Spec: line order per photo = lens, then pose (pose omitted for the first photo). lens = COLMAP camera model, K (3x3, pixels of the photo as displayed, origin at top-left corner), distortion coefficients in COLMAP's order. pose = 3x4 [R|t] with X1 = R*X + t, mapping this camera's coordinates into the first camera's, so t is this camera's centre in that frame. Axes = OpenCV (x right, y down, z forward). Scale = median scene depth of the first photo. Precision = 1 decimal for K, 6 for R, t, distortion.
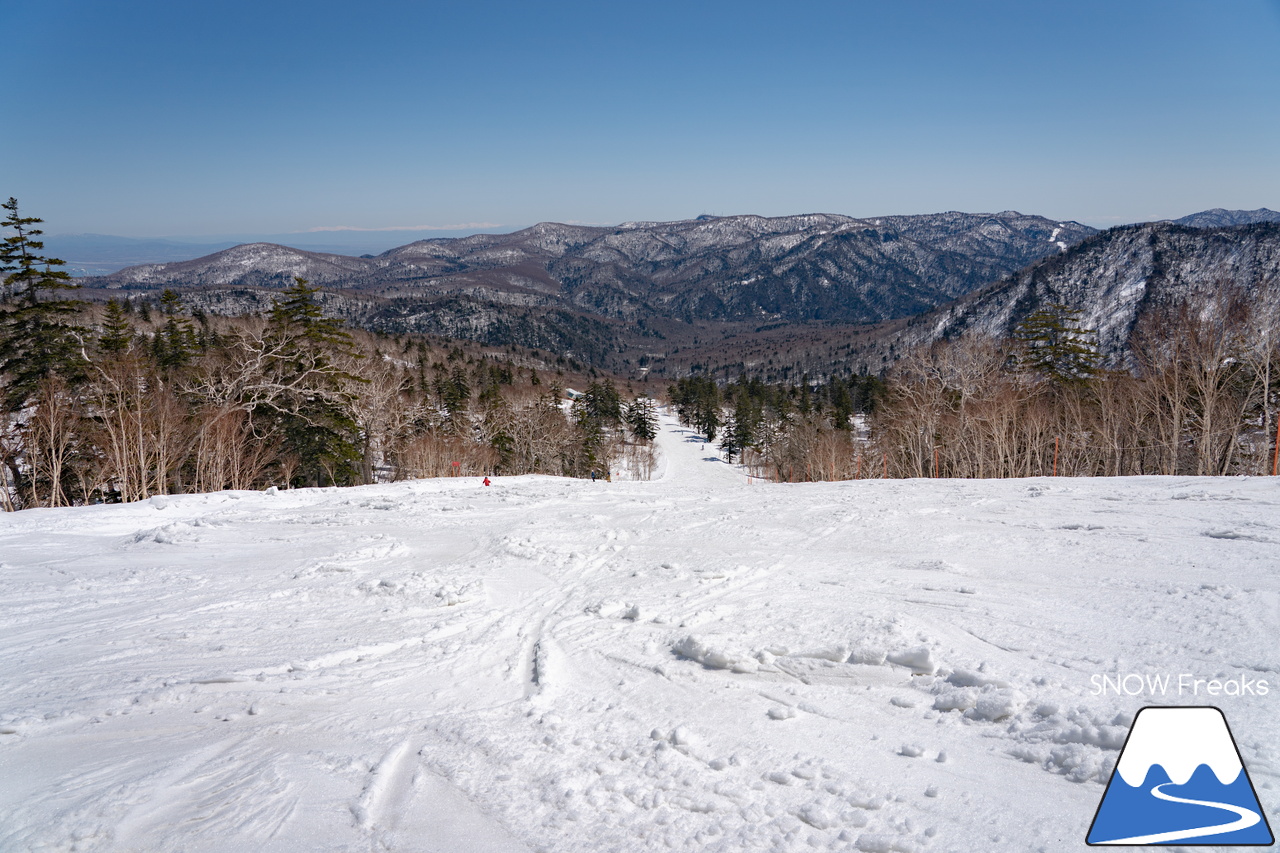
lens RADIAL K [[868.0, 0, 645.0], [0, 868.0, 424.6], [0, 0, 1]] dist [-0.030592, 0.013710]
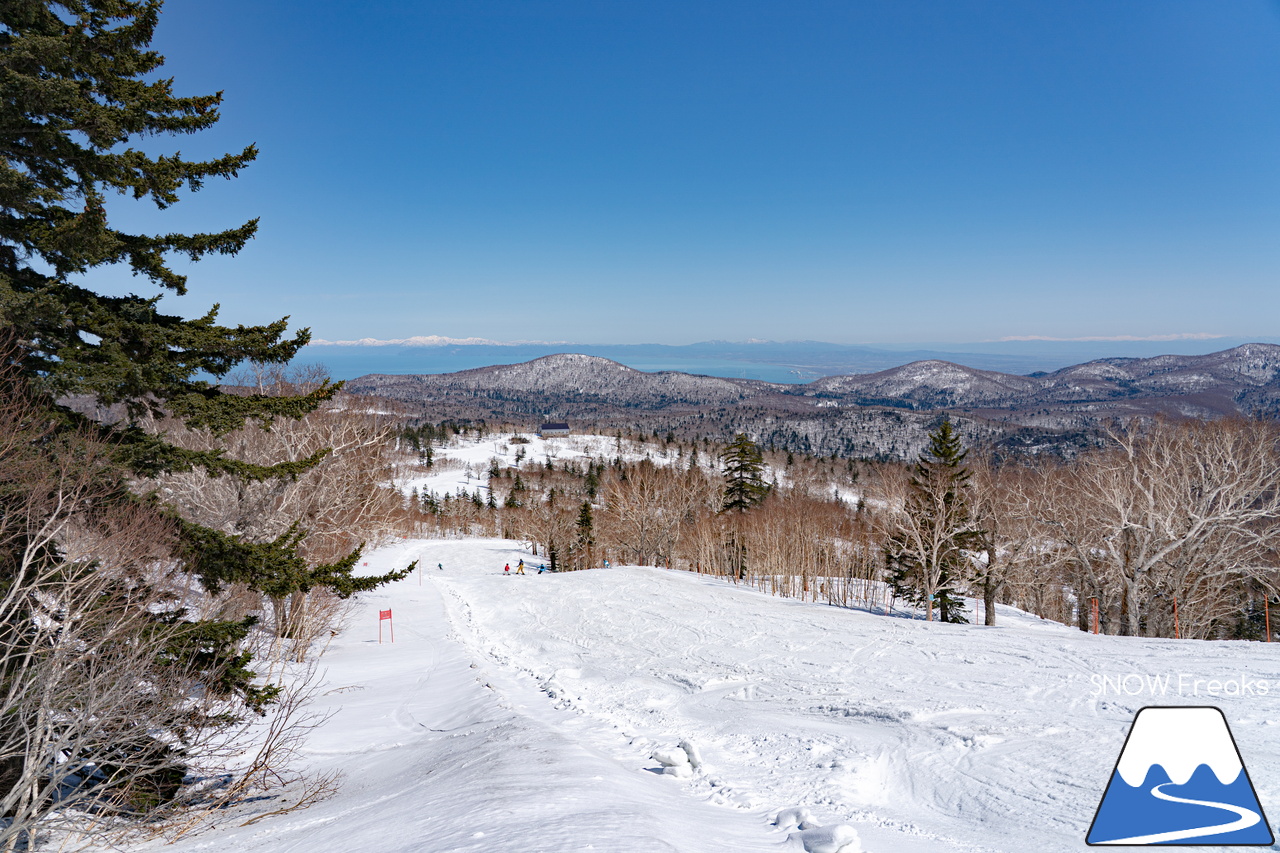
lens RADIAL K [[868.0, 0, 642.7], [0, 868.0, 433.3], [0, 0, 1]] dist [-0.030592, 0.013710]
pose [[0.728722, 0.078968, -0.680242, 0.046571], [-0.154775, 0.986618, -0.051271, -0.005956], [0.667090, 0.142647, 0.731193, -0.045110]]
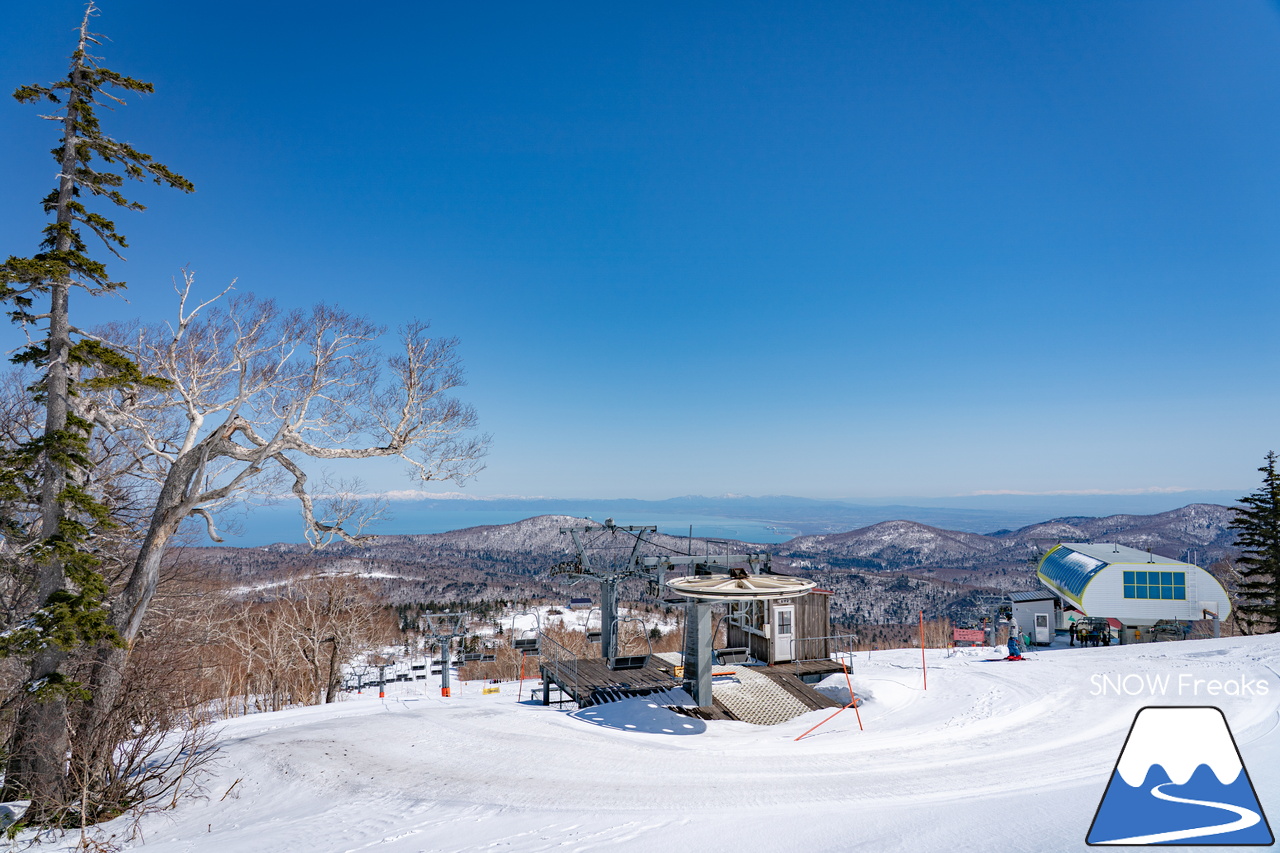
lens RADIAL K [[868.0, 0, 640.1], [0, 868.0, 435.2], [0, 0, 1]] dist [-0.030592, 0.013710]
pose [[0.744993, -0.038687, -0.665950, 0.082037], [-0.151959, 0.962227, -0.225895, -0.006375], [0.649534, 0.269487, 0.710973, -0.096535]]
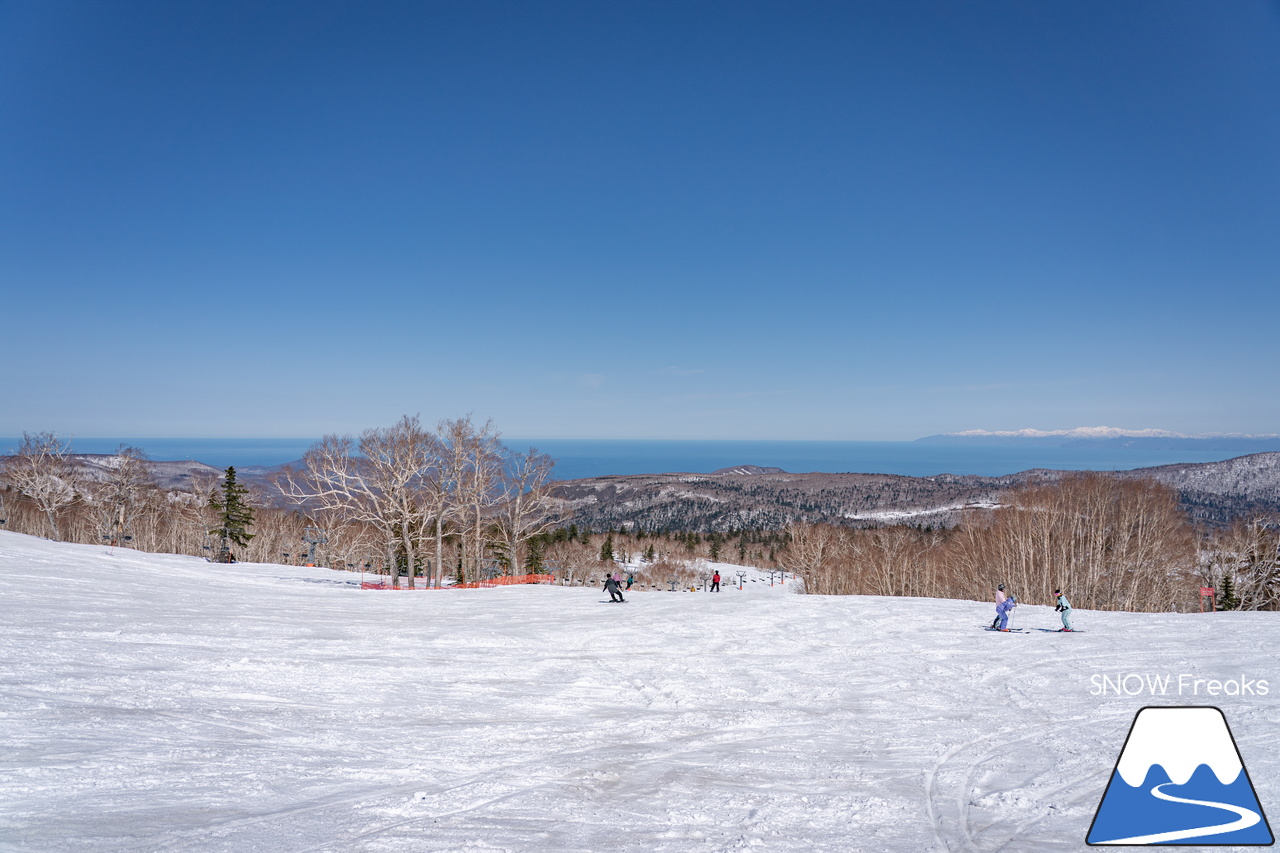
lens RADIAL K [[868.0, 0, 644.1], [0, 868.0, 430.6], [0, 0, 1]] dist [-0.030592, 0.013710]
pose [[0.092064, 0.009157, -0.995711, 0.063850], [-0.225548, 0.974159, -0.011896, -0.006768], [0.969872, 0.225676, 0.091750, -0.062917]]
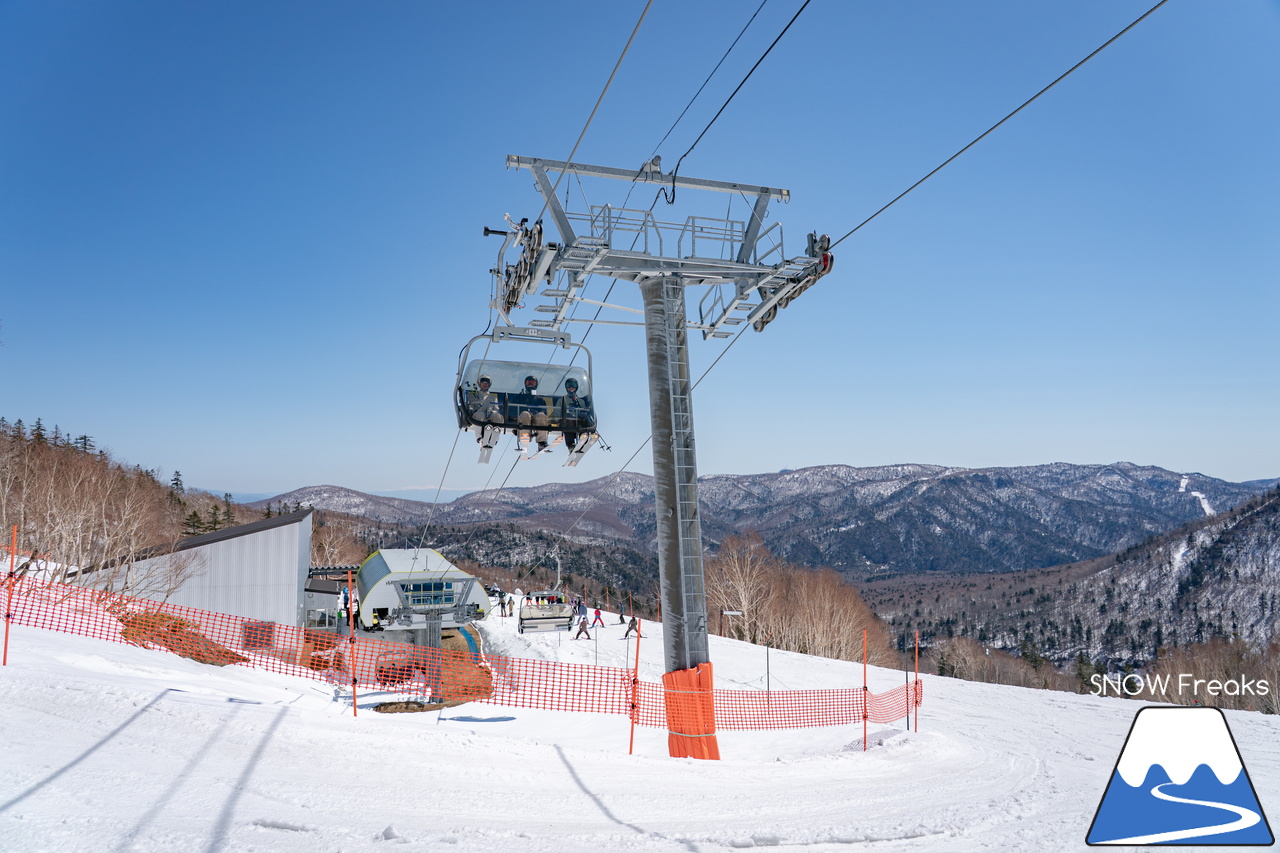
lens RADIAL K [[868.0, 0, 643.4], [0, 868.0, 434.8], [0, 0, 1]] dist [-0.030592, 0.013710]
pose [[0.995855, 0.002573, -0.090921, -0.005017], [-0.028289, 0.958787, -0.282714, -0.002641], [0.086447, 0.284114, 0.954886, 0.107977]]
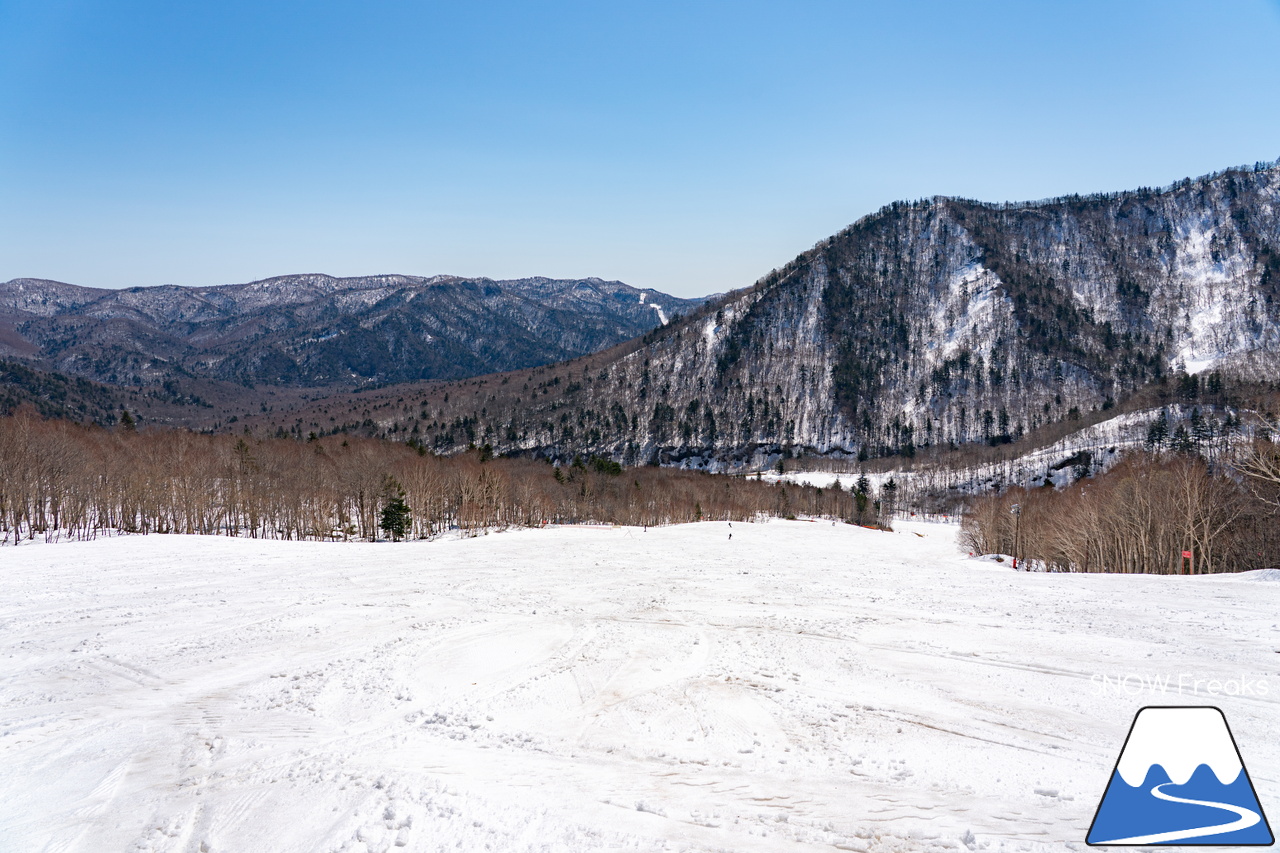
lens RADIAL K [[868.0, 0, 644.7], [0, 868.0, 430.8], [0, 0, 1]] dist [-0.030592, 0.013710]
pose [[0.882534, -0.056253, 0.466872, 0.004234], [0.098109, 0.992997, -0.065812, -0.005027], [-0.459901, 0.103886, 0.881872, 0.179038]]
